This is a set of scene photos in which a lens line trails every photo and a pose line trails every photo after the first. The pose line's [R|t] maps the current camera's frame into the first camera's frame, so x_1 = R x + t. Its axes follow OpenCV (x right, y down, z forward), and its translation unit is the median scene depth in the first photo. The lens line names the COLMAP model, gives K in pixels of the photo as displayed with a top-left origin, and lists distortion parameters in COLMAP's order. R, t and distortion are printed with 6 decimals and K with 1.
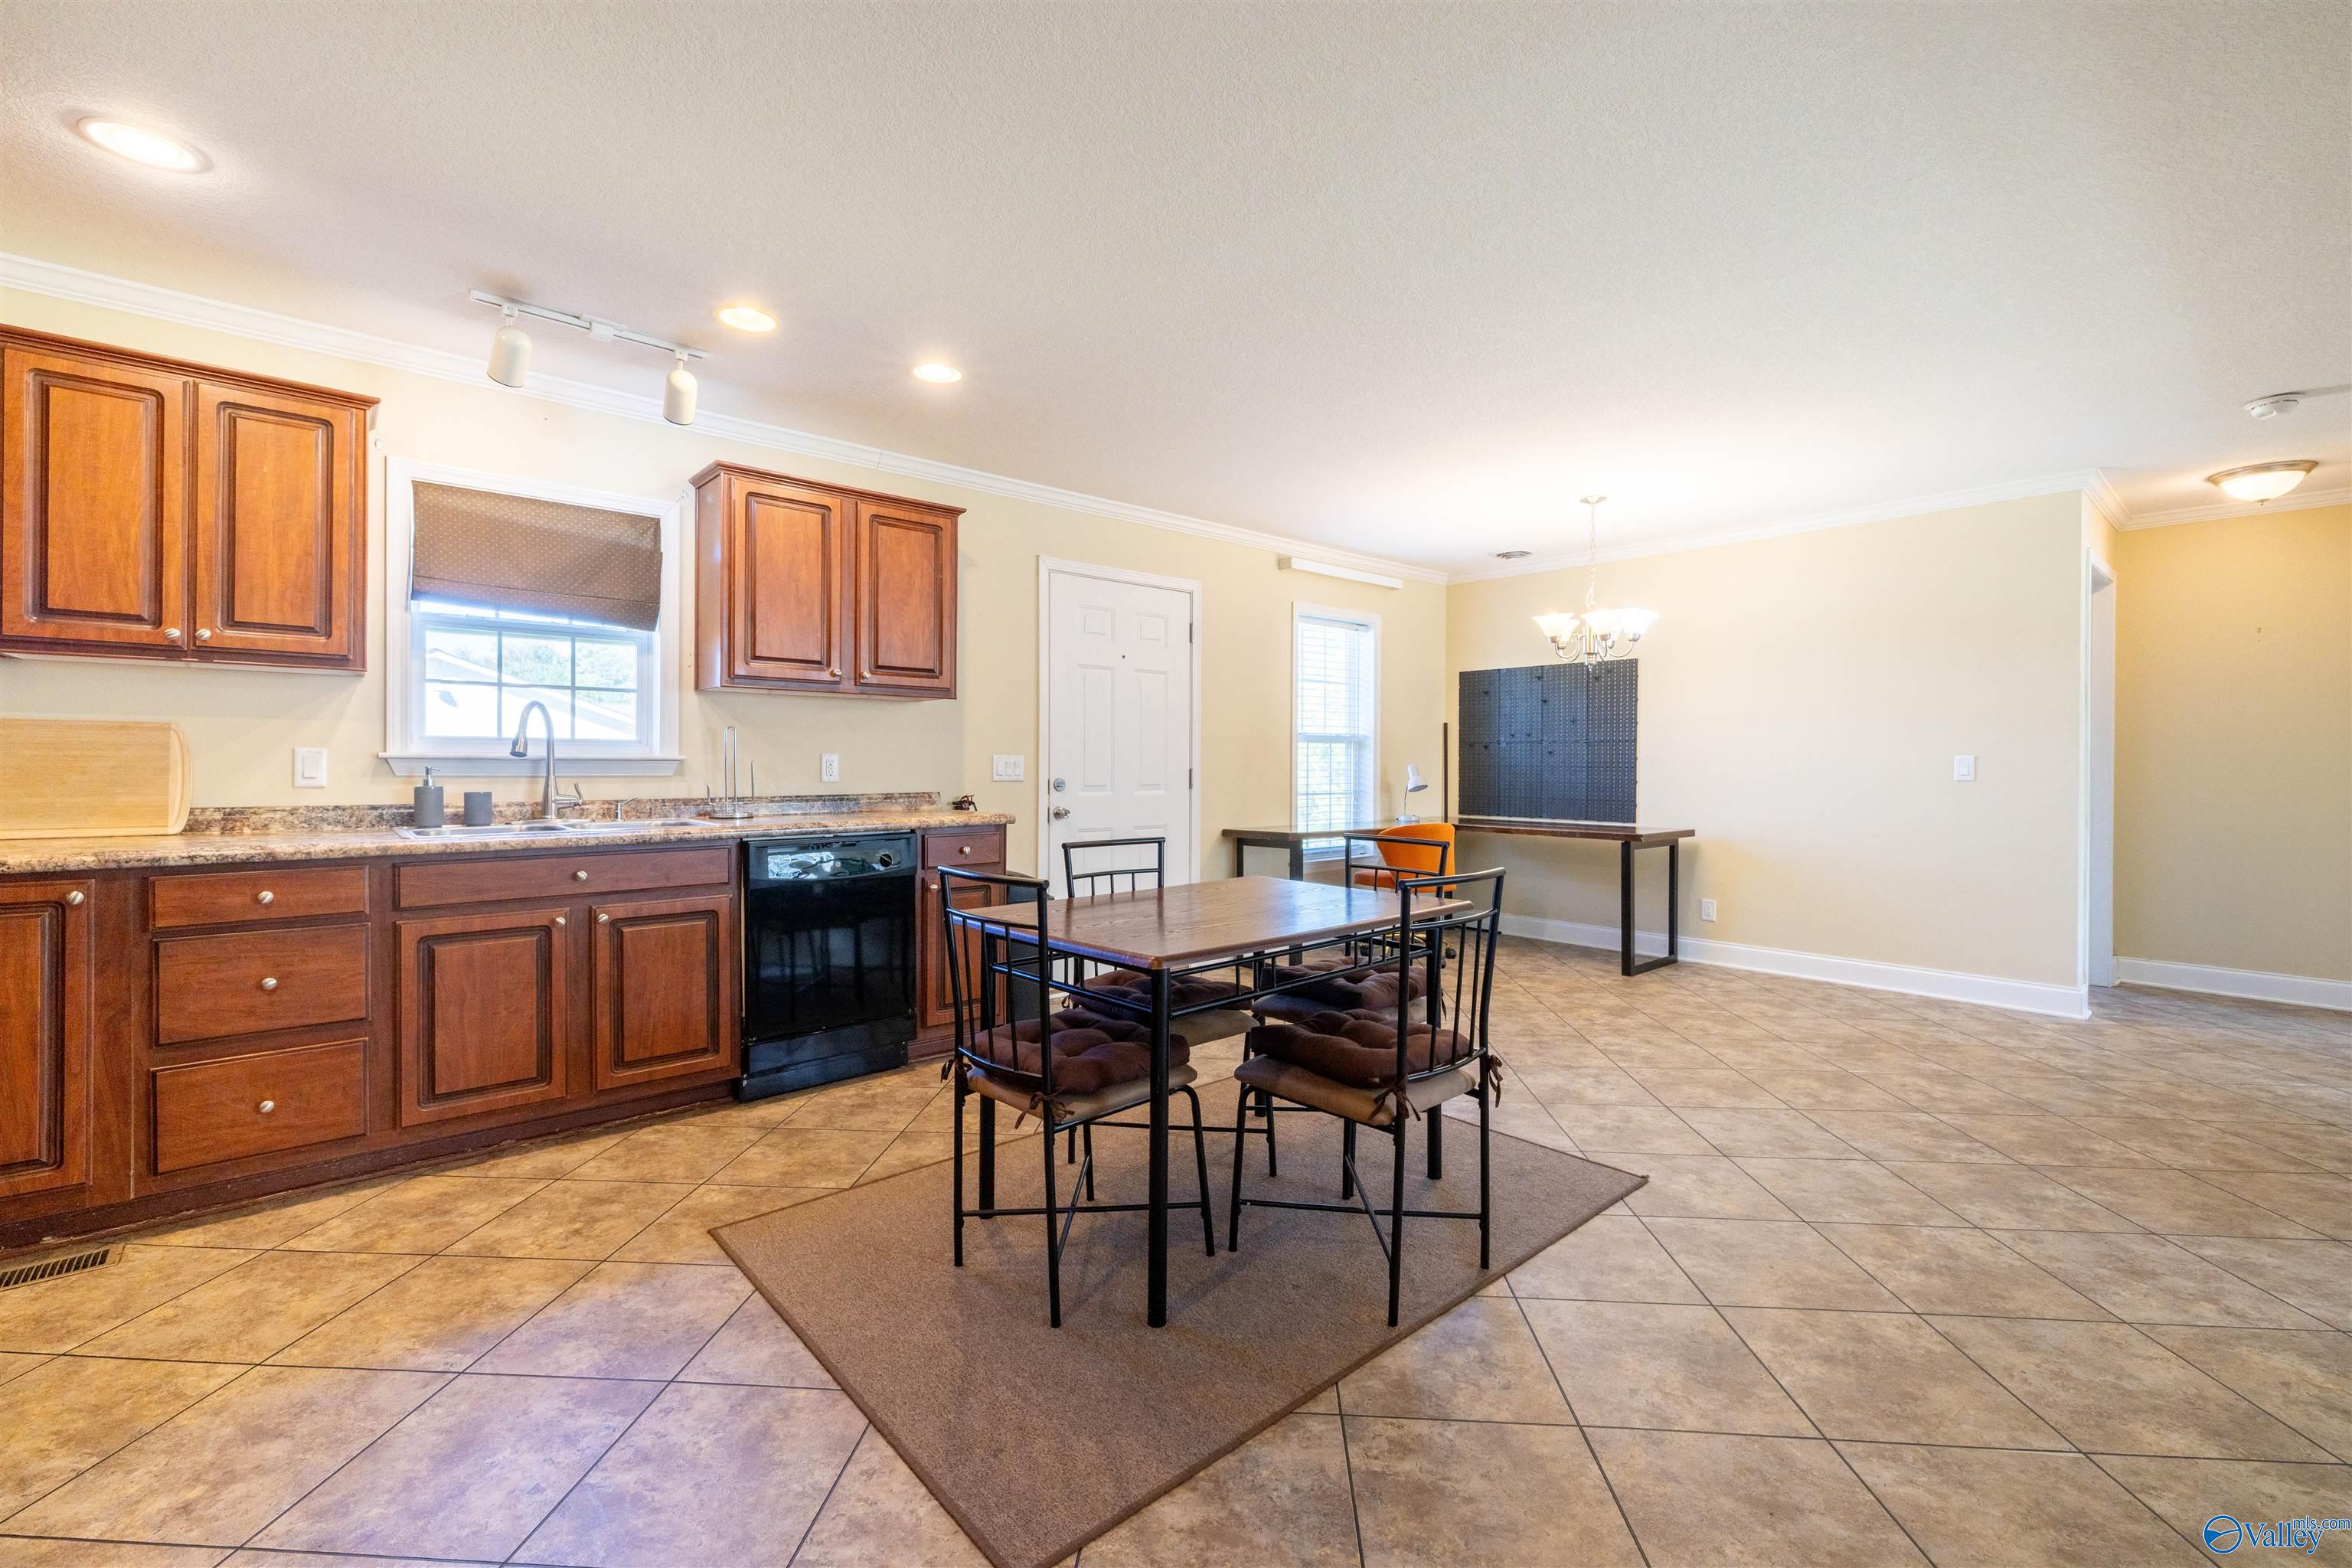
lens RADIAL K [[984.9, 0, 1179.1], [0, 984.9, 771.5], [0, 0, 1]] dist [0.000164, -0.000144]
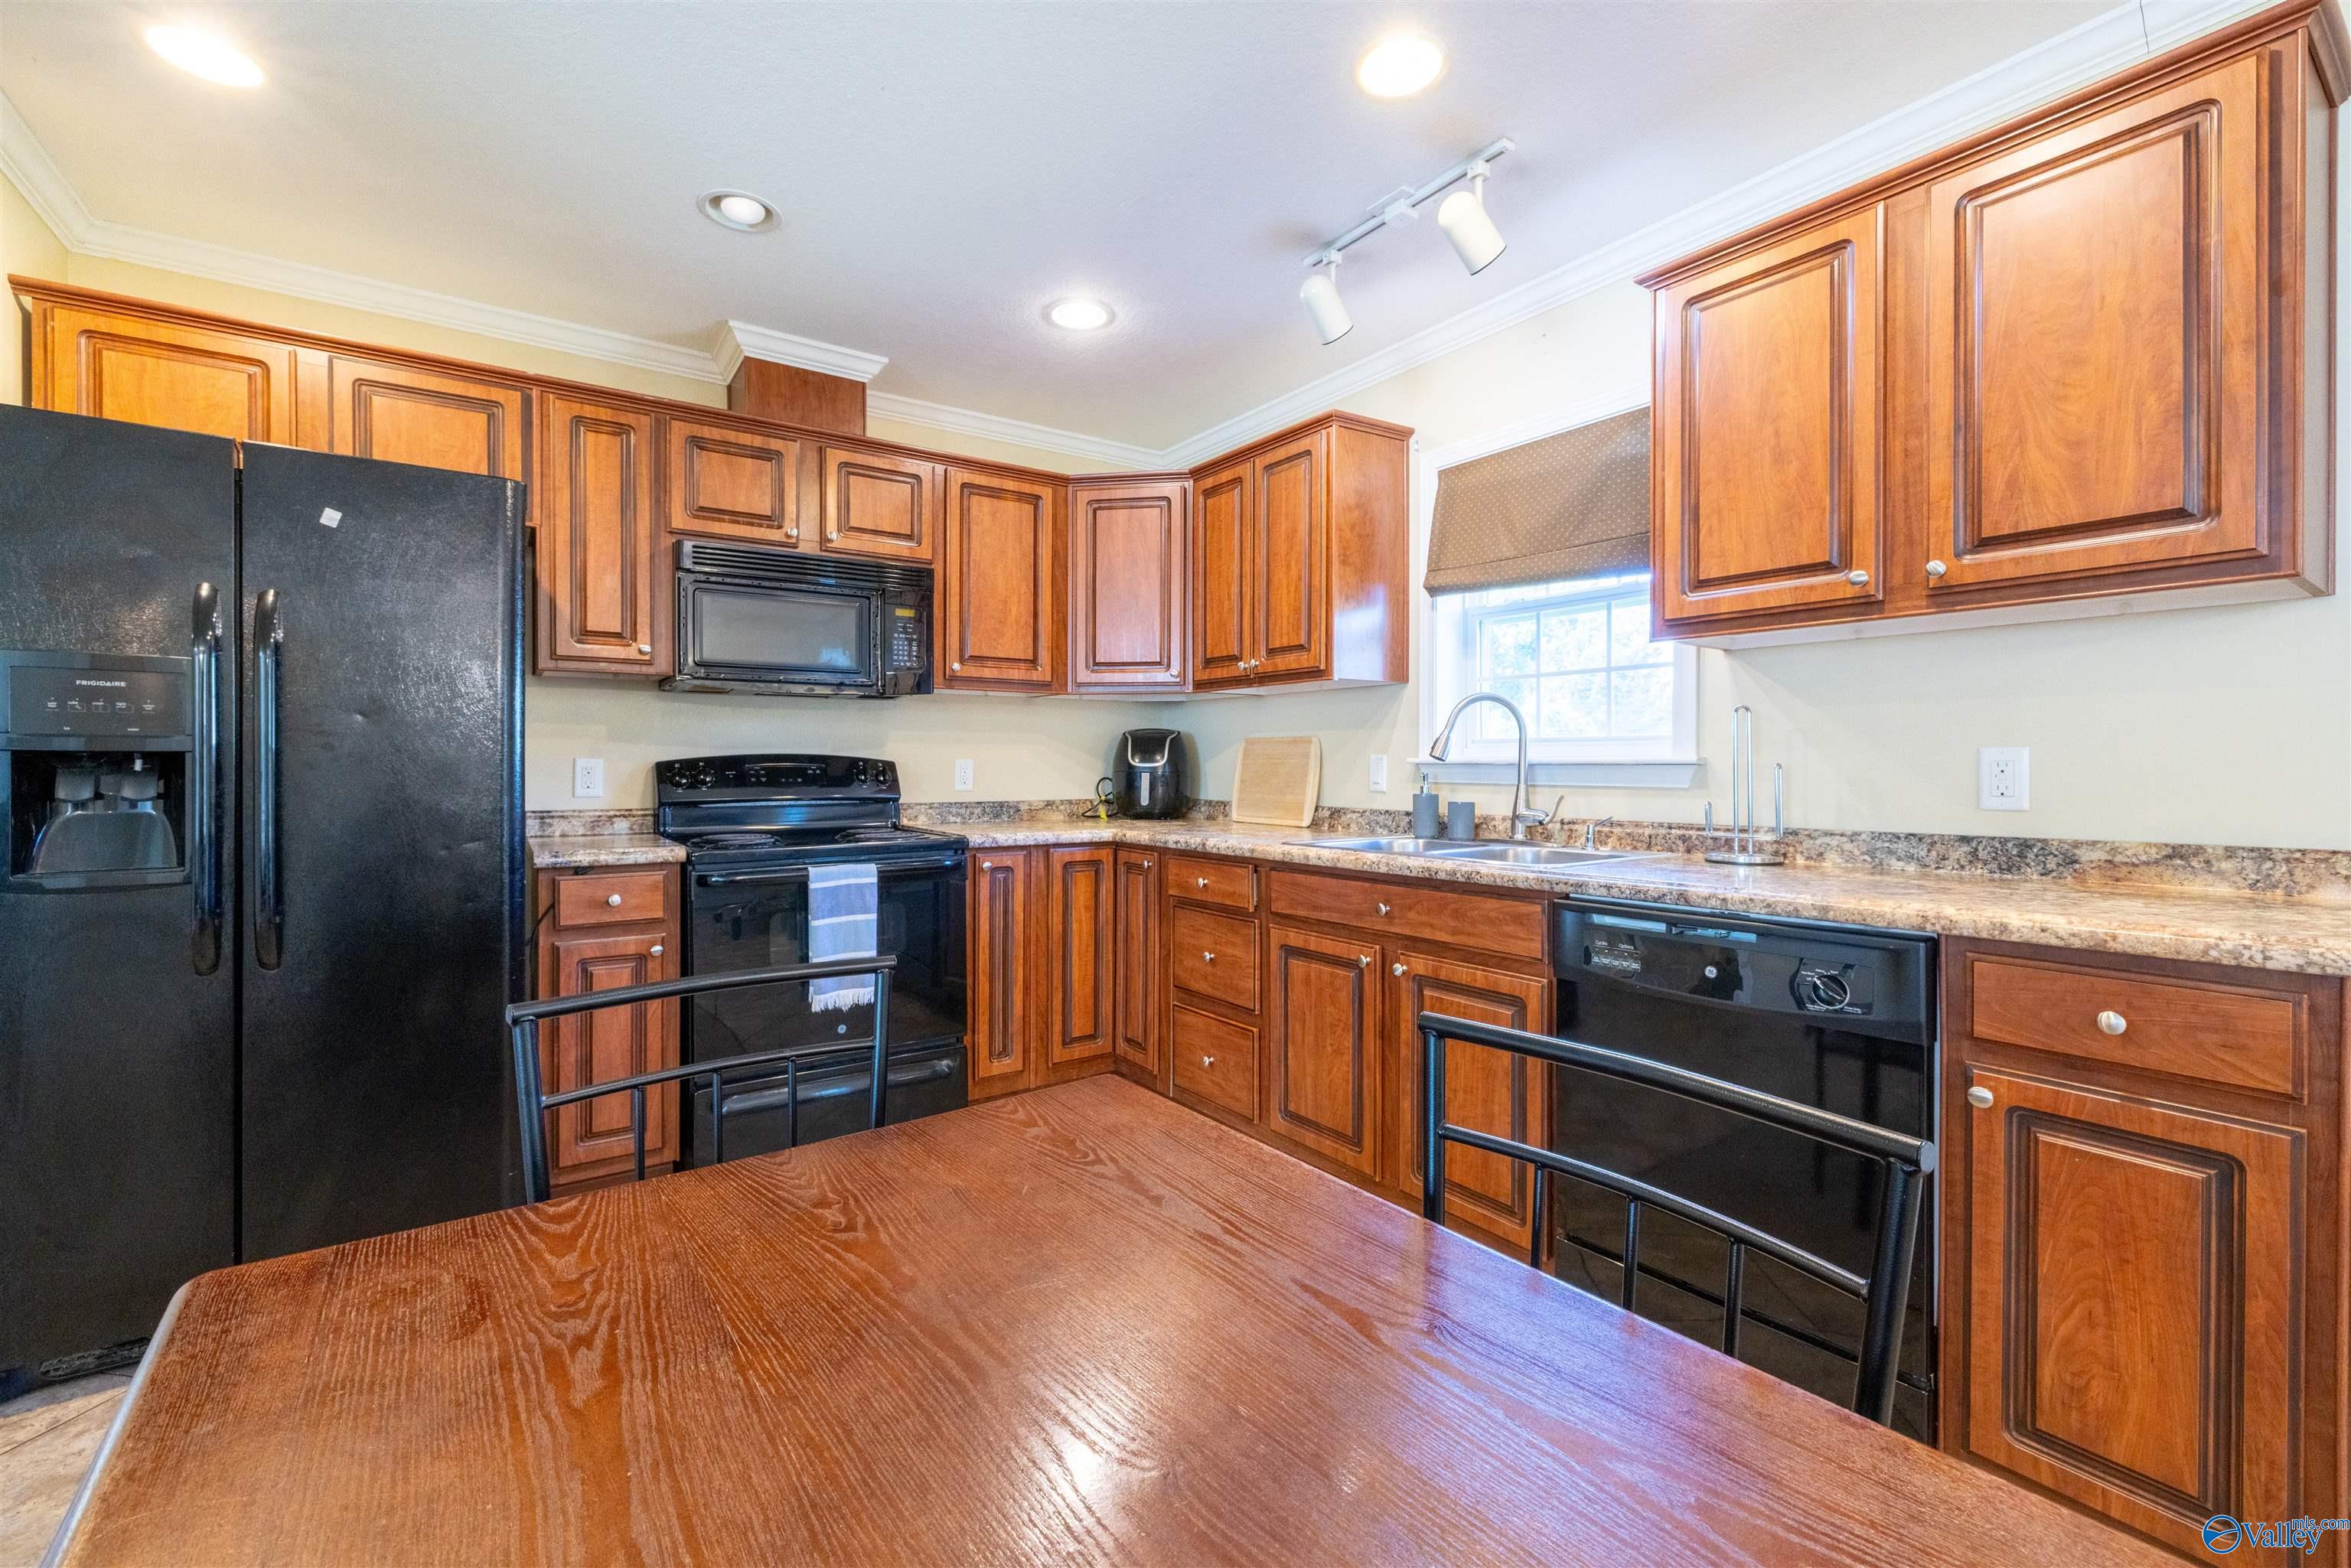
lens RADIAL K [[984.5, 0, 1169.4], [0, 984.5, 770.8], [0, 0, 1]] dist [0.000164, -0.000144]
pose [[-0.110763, -0.002081, -0.993845, 0.187716], [-0.012298, 0.999924, -0.000723, -0.003255], [0.993771, 0.012143, -0.110780, 0.836559]]
